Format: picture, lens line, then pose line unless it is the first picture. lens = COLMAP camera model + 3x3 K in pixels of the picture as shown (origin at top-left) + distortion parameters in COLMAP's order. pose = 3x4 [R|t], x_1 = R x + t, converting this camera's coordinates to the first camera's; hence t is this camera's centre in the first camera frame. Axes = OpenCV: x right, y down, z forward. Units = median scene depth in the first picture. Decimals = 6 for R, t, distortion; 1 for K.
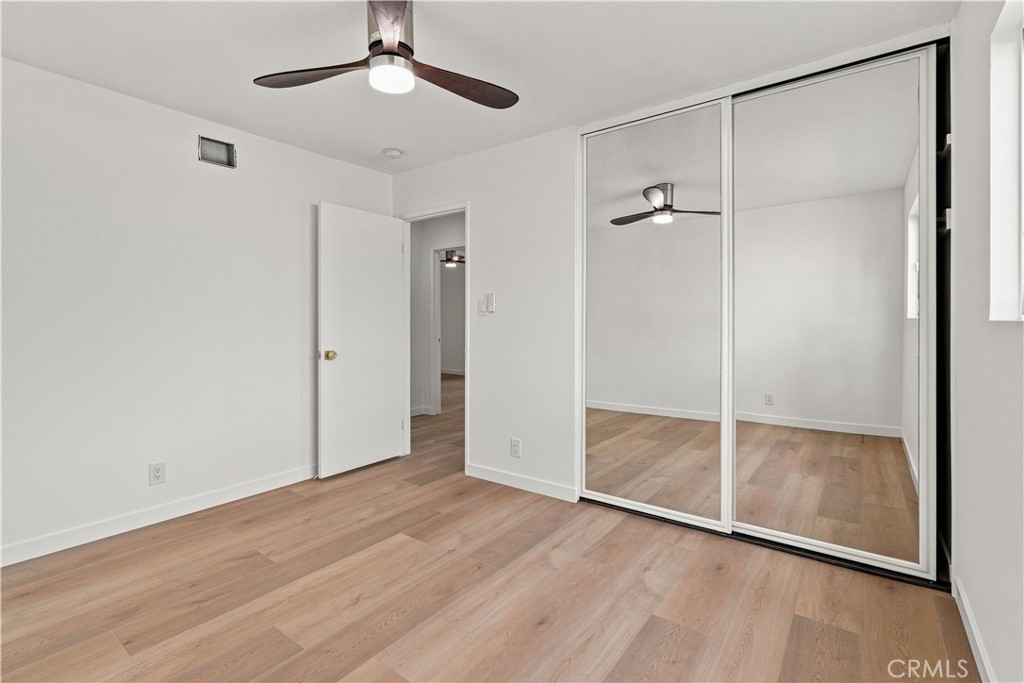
lens RADIAL K [[469.9, 0, 514.6], [0, 469.9, 334.5], [0, 0, 1]] dist [-0.005267, -0.000100]
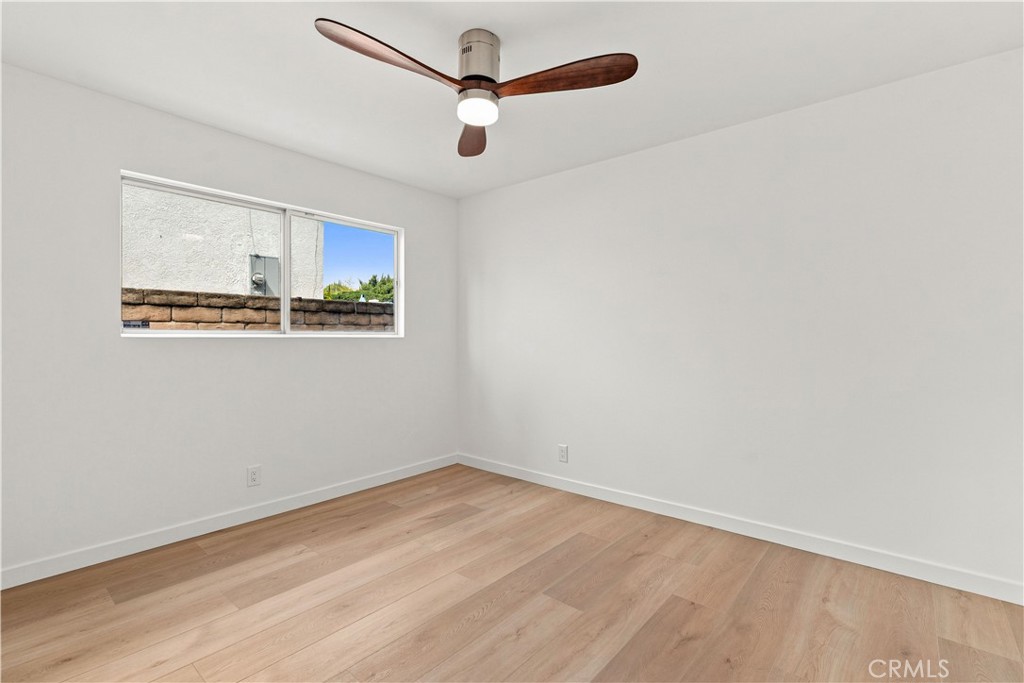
lens RADIAL K [[471.5, 0, 514.2], [0, 471.5, 325.8], [0, 0, 1]] dist [-0.002695, -0.000099]
pose [[-0.997688, 0.001396, 0.067952, -0.414119], [0.002287, 0.999912, 0.013031, -0.067189], [-0.067928, 0.013156, -0.997604, 2.044684]]
